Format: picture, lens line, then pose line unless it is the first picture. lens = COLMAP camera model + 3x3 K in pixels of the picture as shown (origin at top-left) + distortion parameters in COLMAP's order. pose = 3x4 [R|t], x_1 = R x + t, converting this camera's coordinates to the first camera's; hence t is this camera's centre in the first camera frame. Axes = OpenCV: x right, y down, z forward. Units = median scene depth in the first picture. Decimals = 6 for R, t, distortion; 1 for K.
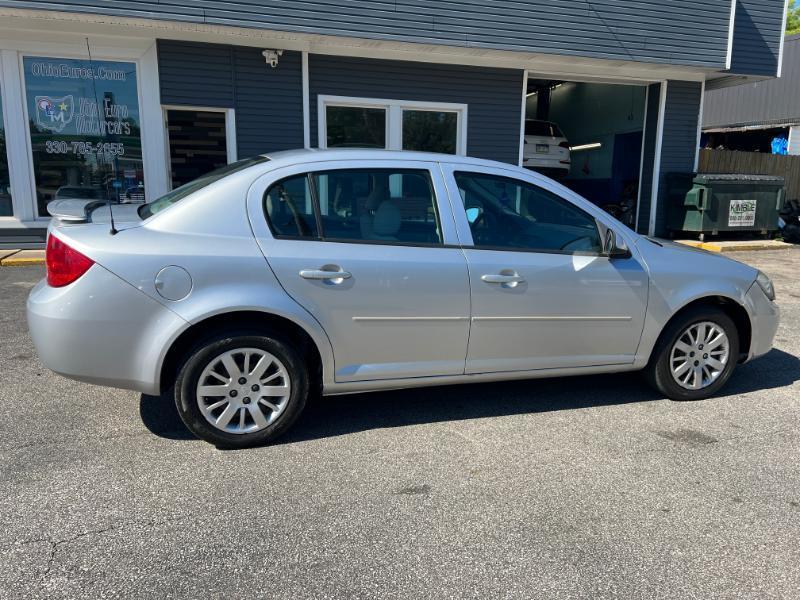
lens RADIAL K [[604.9, 0, 398.5], [0, 604.9, 301.9], [0, 0, 1]] dist [0.045116, -0.053169]
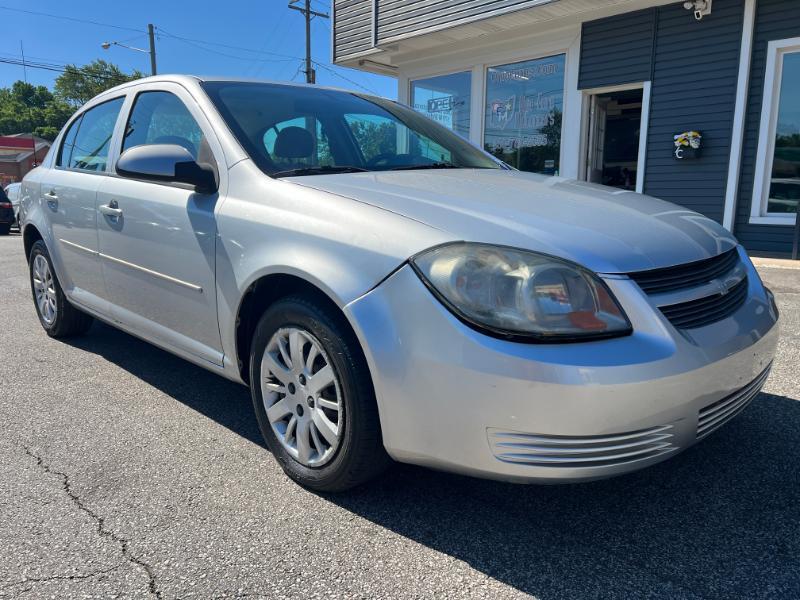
lens RADIAL K [[604.9, 0, 402.4], [0, 604.9, 297.2], [0, 0, 1]] dist [0.045116, -0.053169]
pose [[0.449245, 0.137393, -0.882781, 0.957848], [-0.168617, 0.983385, 0.067242, -0.039063], [0.877352, 0.118644, 0.464948, 0.831473]]
